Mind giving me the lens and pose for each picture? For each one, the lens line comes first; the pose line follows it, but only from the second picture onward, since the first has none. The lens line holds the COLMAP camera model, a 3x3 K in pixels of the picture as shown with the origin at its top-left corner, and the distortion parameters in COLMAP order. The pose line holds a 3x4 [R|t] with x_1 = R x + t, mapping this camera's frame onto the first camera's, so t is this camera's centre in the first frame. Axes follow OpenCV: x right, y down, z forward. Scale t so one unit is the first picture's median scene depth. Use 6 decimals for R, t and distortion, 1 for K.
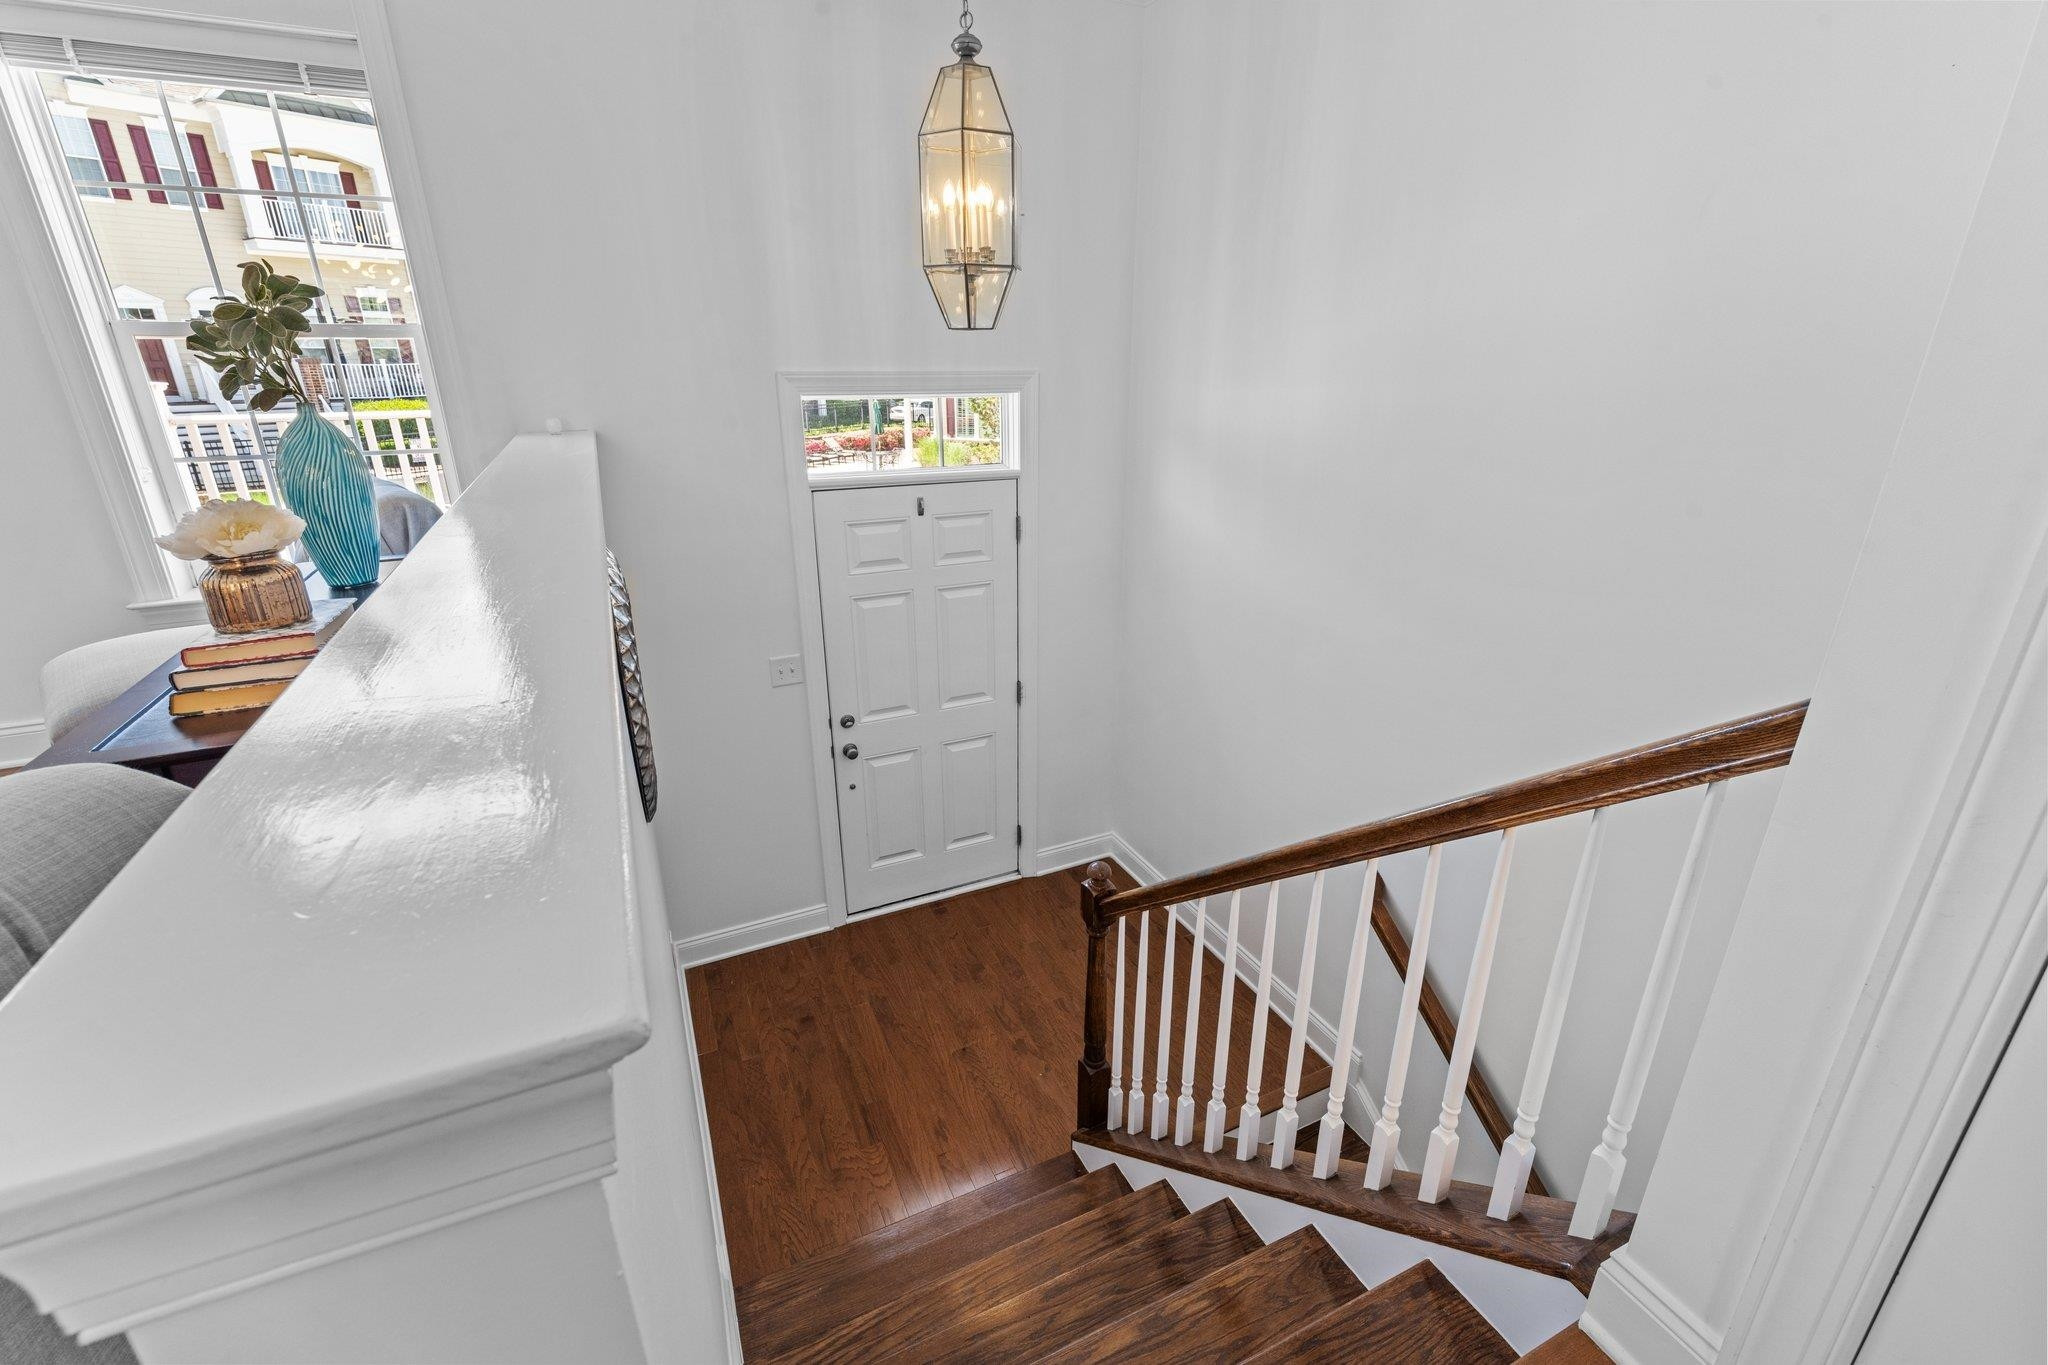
lens RADIAL K [[896.3, 0, 1011.6], [0, 896.3, 671.6], [0, 0, 1]] dist [0.001558, 0.000220]
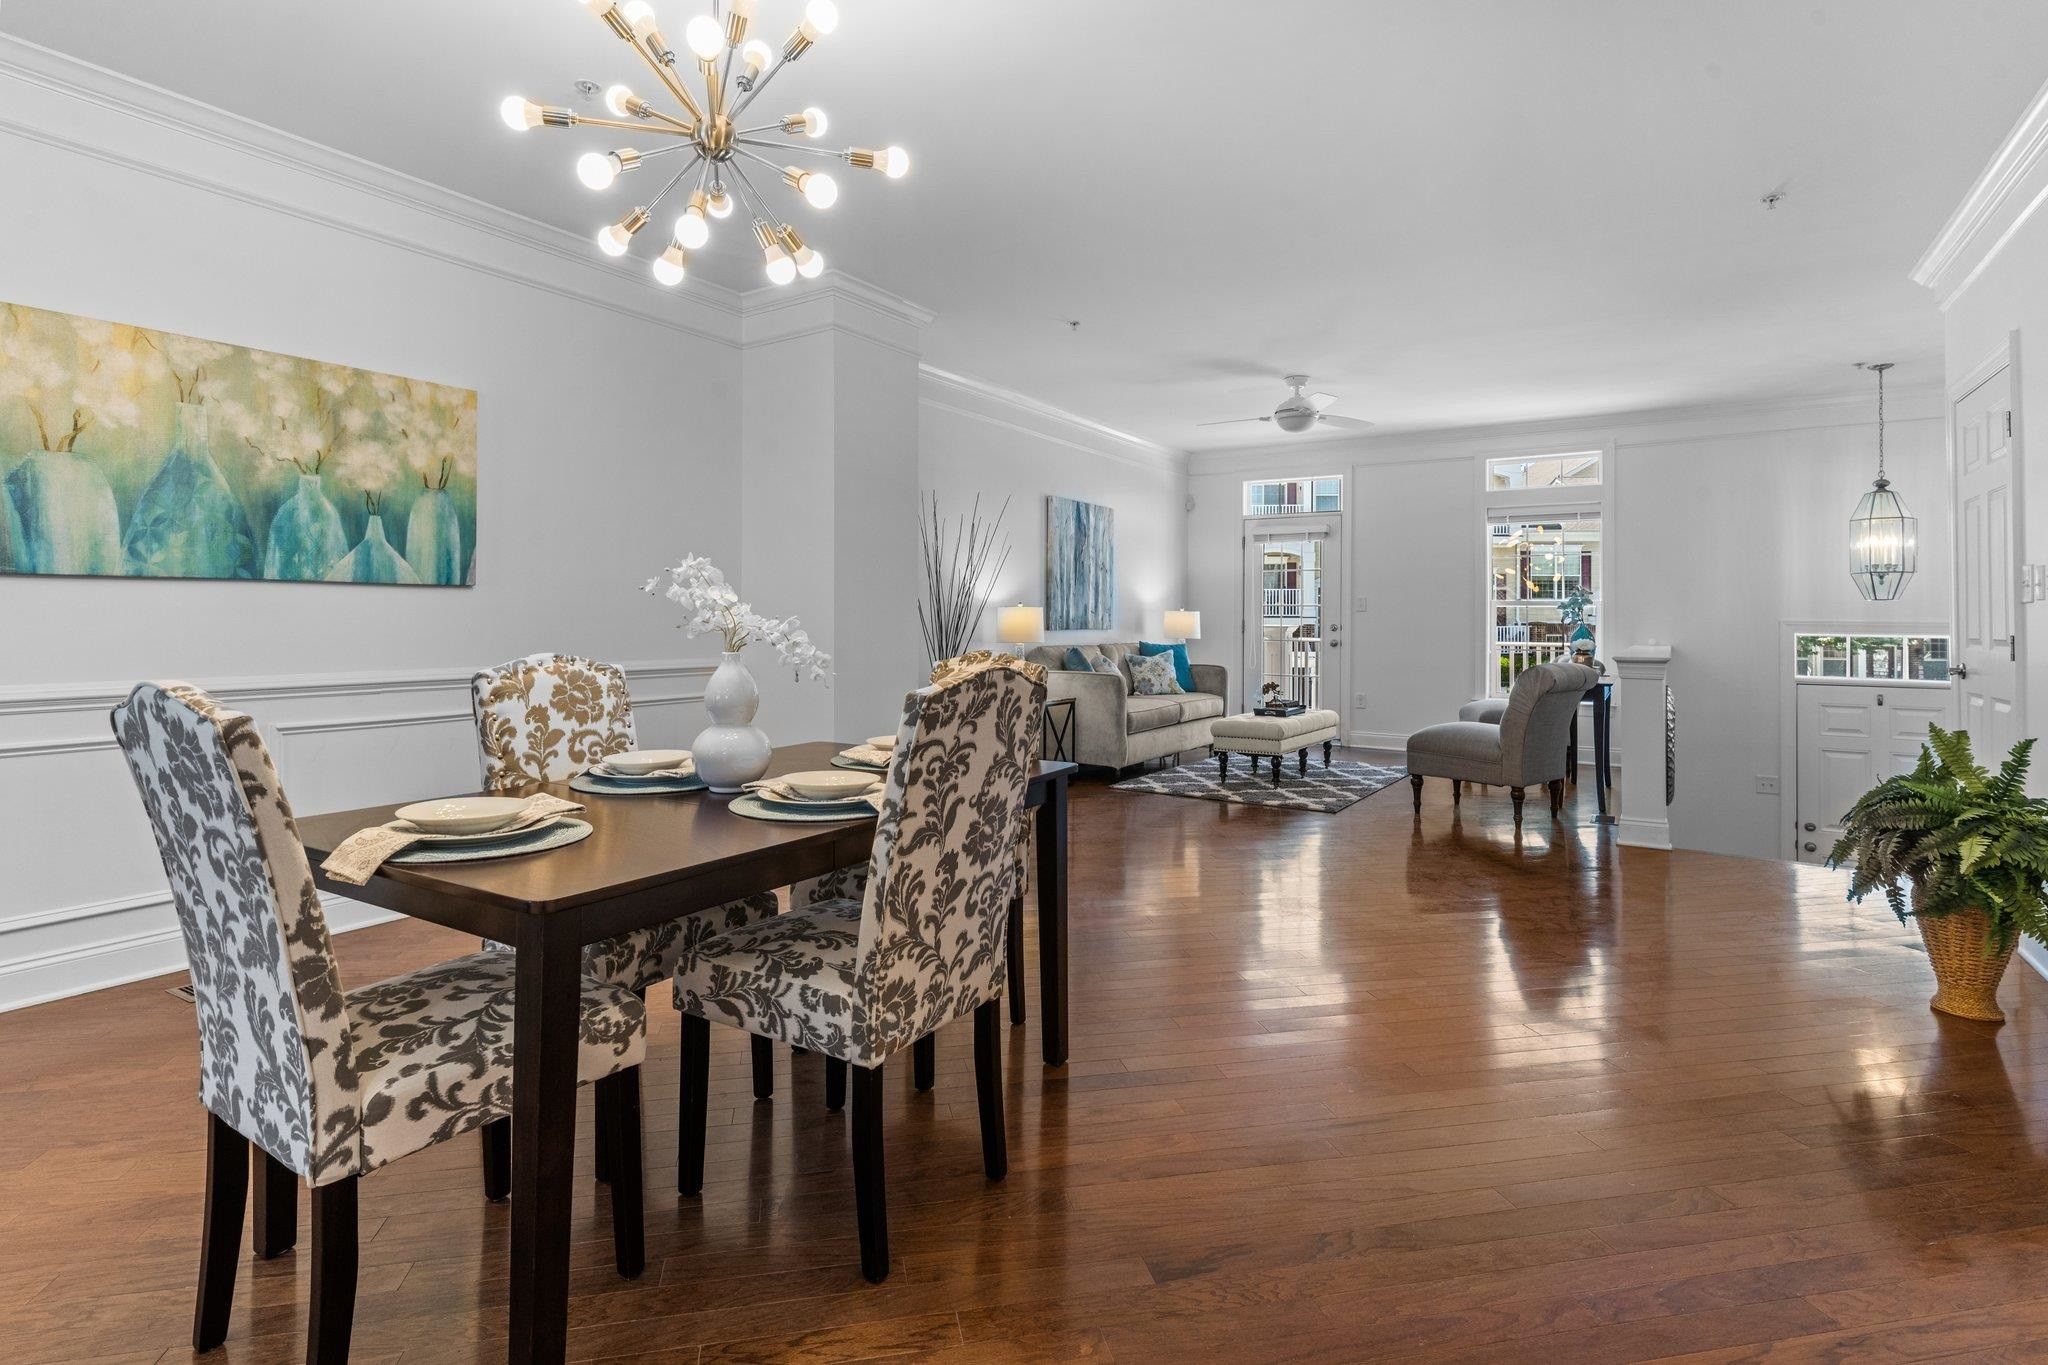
lens RADIAL K [[992.6, 0, 994.1], [0, 992.6, 605.6], [0, 0, 1]] dist [0.000366, -0.001007]
pose [[0.530425, 0.002591, -0.847728, 0.621339], [-0.299646, 0.936015, -0.184629, 0.511227], [0.793008, 0.351950, 0.497262, -1.345548]]
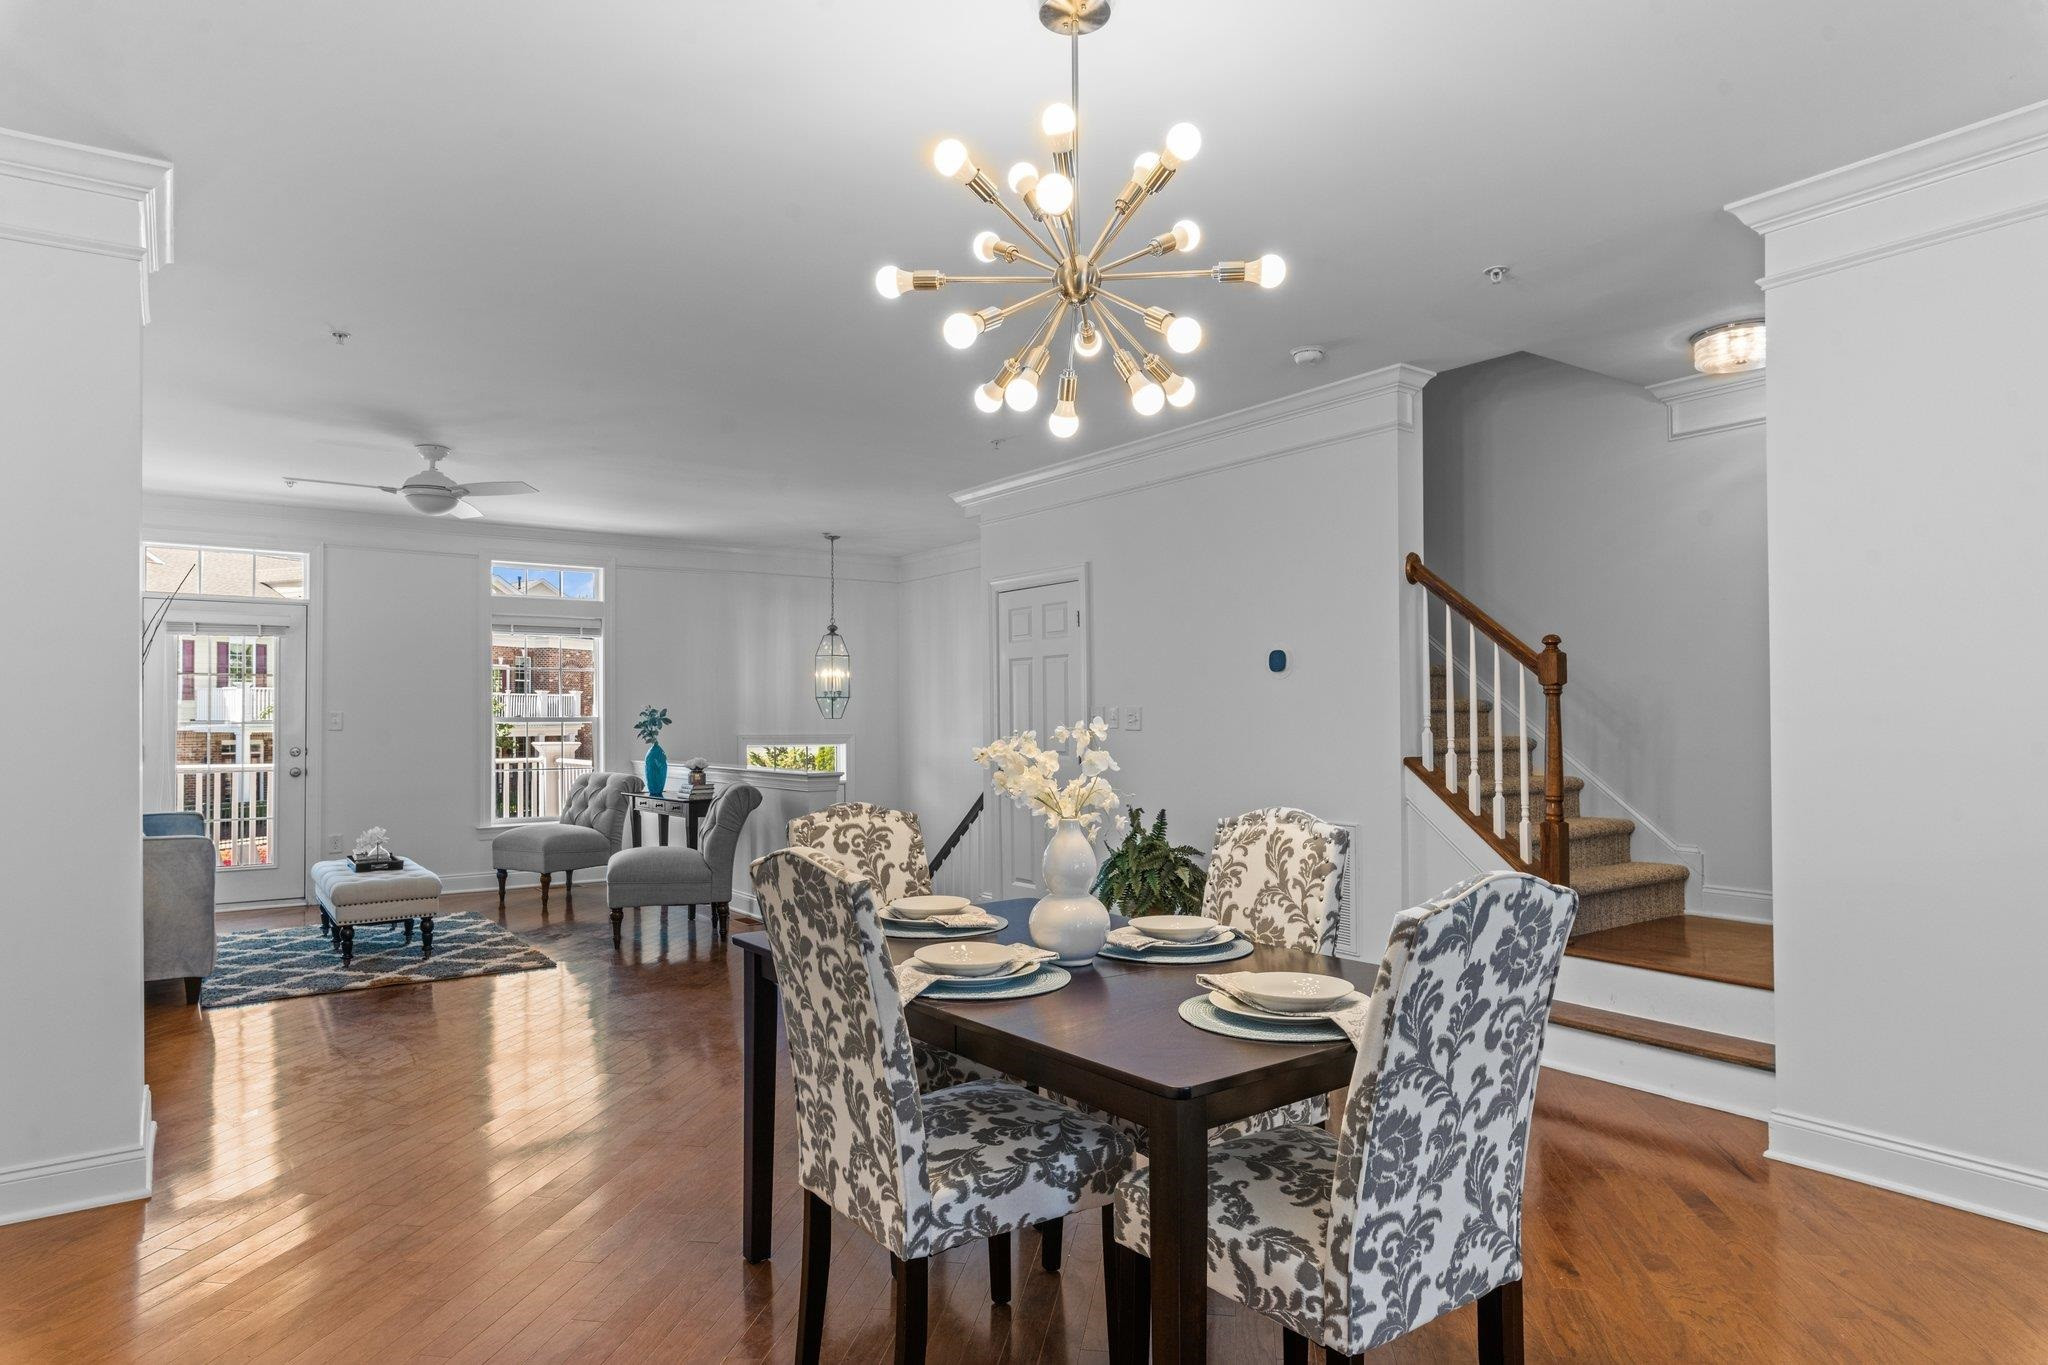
lens RADIAL K [[1190.1, 0, 1026.4], [0, 1190.1, 694.5], [0, 0, 1]] dist [0.006746, 0.000943]
pose [[0.980744, 0.010132, 0.195036, -0.109918], [0.061347, 0.932123, -0.356908, 0.648170], [-0.185414, 0.362000, 0.913552, -1.799453]]
